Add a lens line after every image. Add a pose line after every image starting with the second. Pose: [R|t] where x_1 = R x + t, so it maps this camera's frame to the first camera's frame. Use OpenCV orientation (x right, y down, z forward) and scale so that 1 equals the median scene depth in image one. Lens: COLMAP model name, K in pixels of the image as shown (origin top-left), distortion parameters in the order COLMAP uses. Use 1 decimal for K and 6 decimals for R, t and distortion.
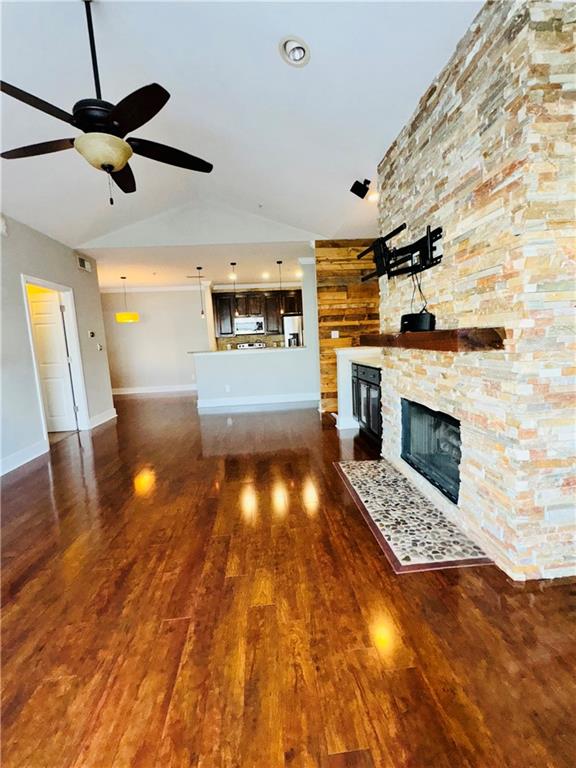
lens RADIAL K [[337.2, 0, 286.9], [0, 337.2, 380.9], [0, 0, 1]] dist [0.000754, 0.000115]
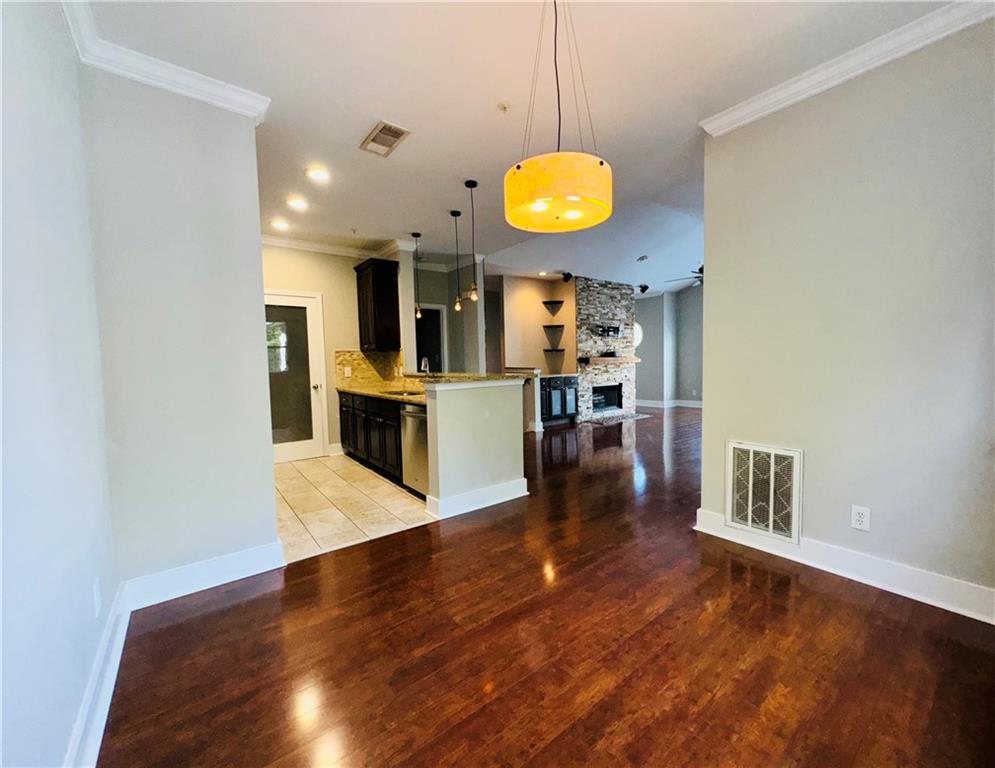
lens RADIAL K [[407.6, 0, 497.6], [0, 407.6, 384.7], [0, 0, 1]] dist [-0.002563, -0.000056]
pose [[-0.545321, 0.008231, 0.838187, -2.167402], [0.151810, 0.984386, 0.089100, -0.401139], [-0.824366, 0.175833, -0.538055, 4.007696]]
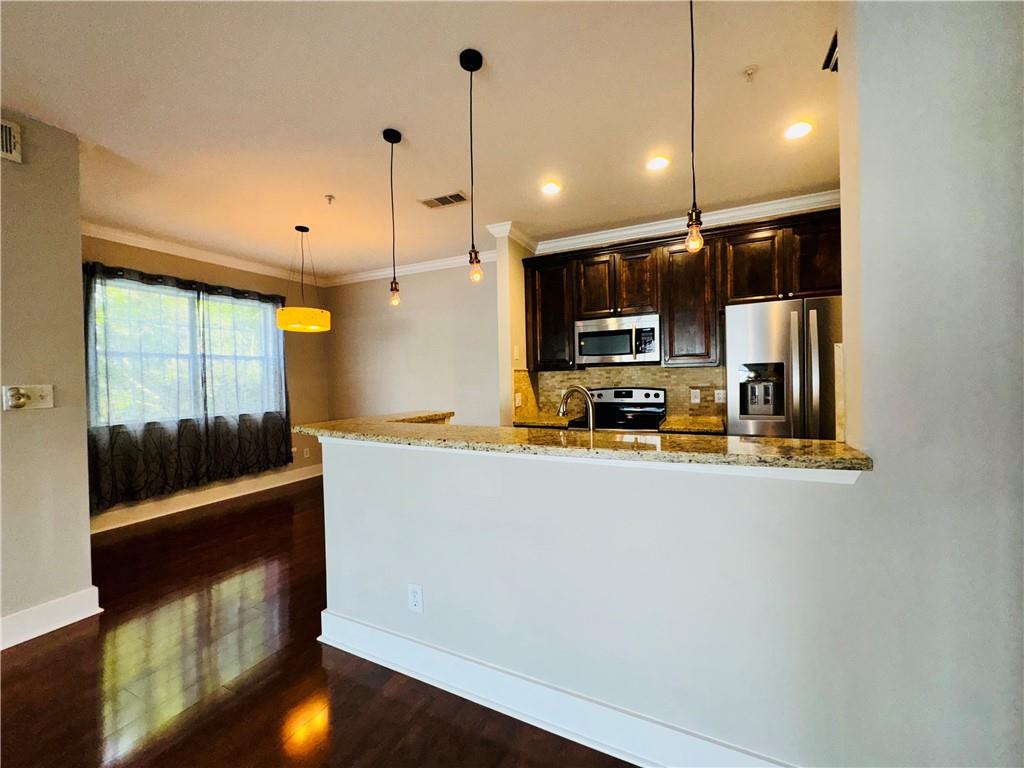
lens RADIAL K [[405.5, 0, 514.2], [0, 405.5, 385.4], [0, 0, 1]] dist [0.002162, 0.000380]
pose [[0.862844, 0.044010, -0.503550, 0.052667], [-0.084248, 0.994789, -0.057416, -0.347453], [0.498400, 0.091964, 0.862056, 2.443606]]
